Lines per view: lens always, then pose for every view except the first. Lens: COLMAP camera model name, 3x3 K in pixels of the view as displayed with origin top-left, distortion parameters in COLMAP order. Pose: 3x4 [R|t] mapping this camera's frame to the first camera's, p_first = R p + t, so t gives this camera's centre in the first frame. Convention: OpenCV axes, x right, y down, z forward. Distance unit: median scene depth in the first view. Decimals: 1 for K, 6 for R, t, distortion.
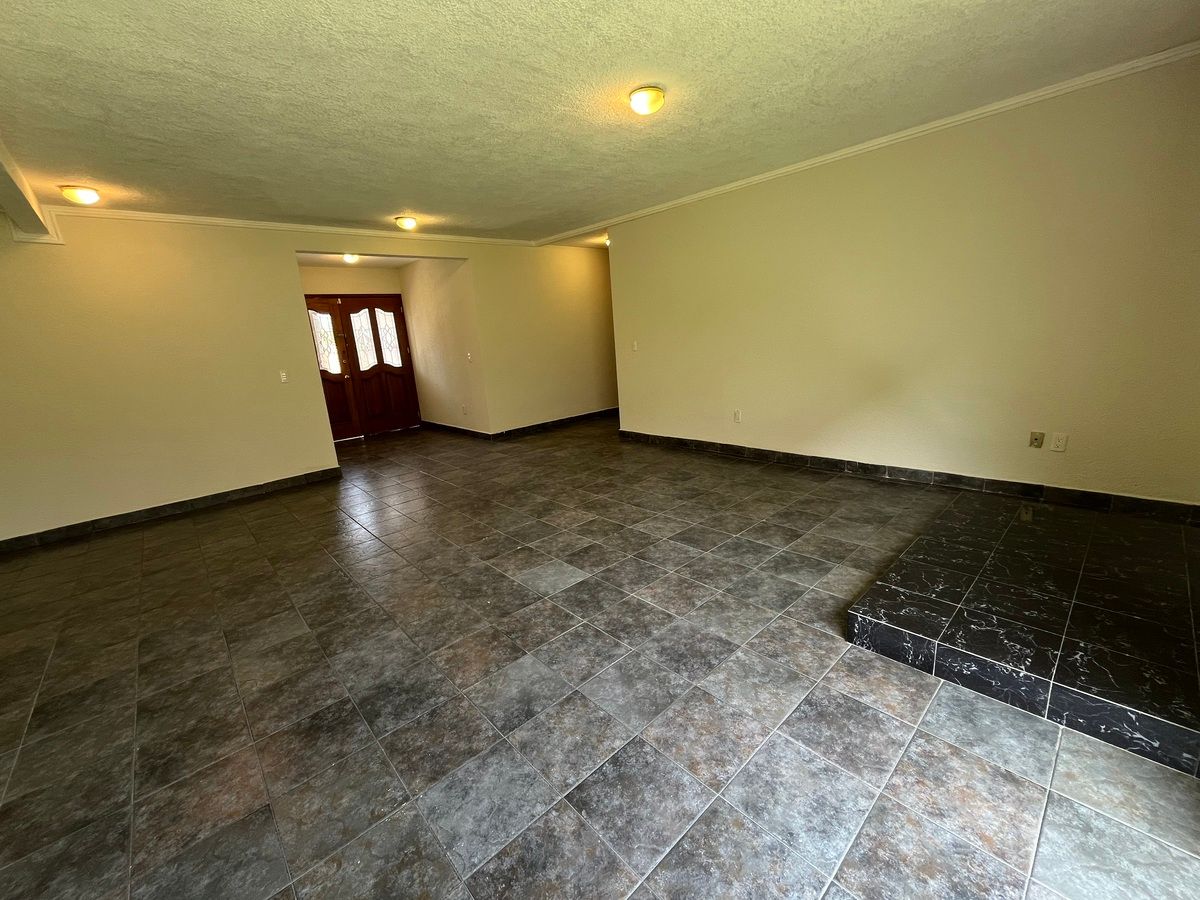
lens RADIAL K [[488.6, 0, 598.8], [0, 488.6, 449.4], [0, 0, 1]] dist [-0.002300, -0.000233]
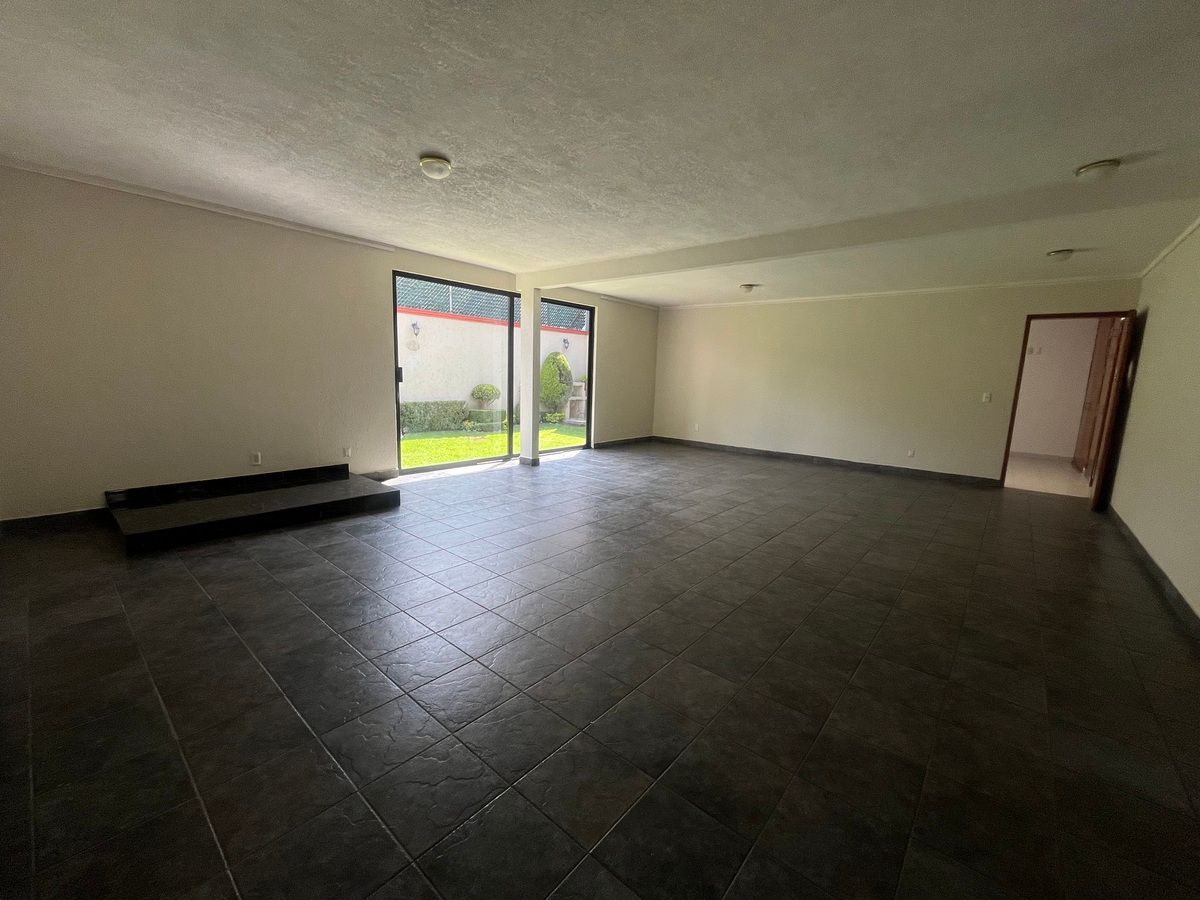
lens RADIAL K [[486.5, 0, 600.0], [0, 486.5, 450.0], [0, 0, 1]] dist [-0.003623, -0.000751]
pose [[-0.991777, 0.057473, -0.114350, -0.123798], [0.008983, 0.922551, 0.385770, -0.543218], [0.127666, 0.381571, -0.915481, 2.417552]]
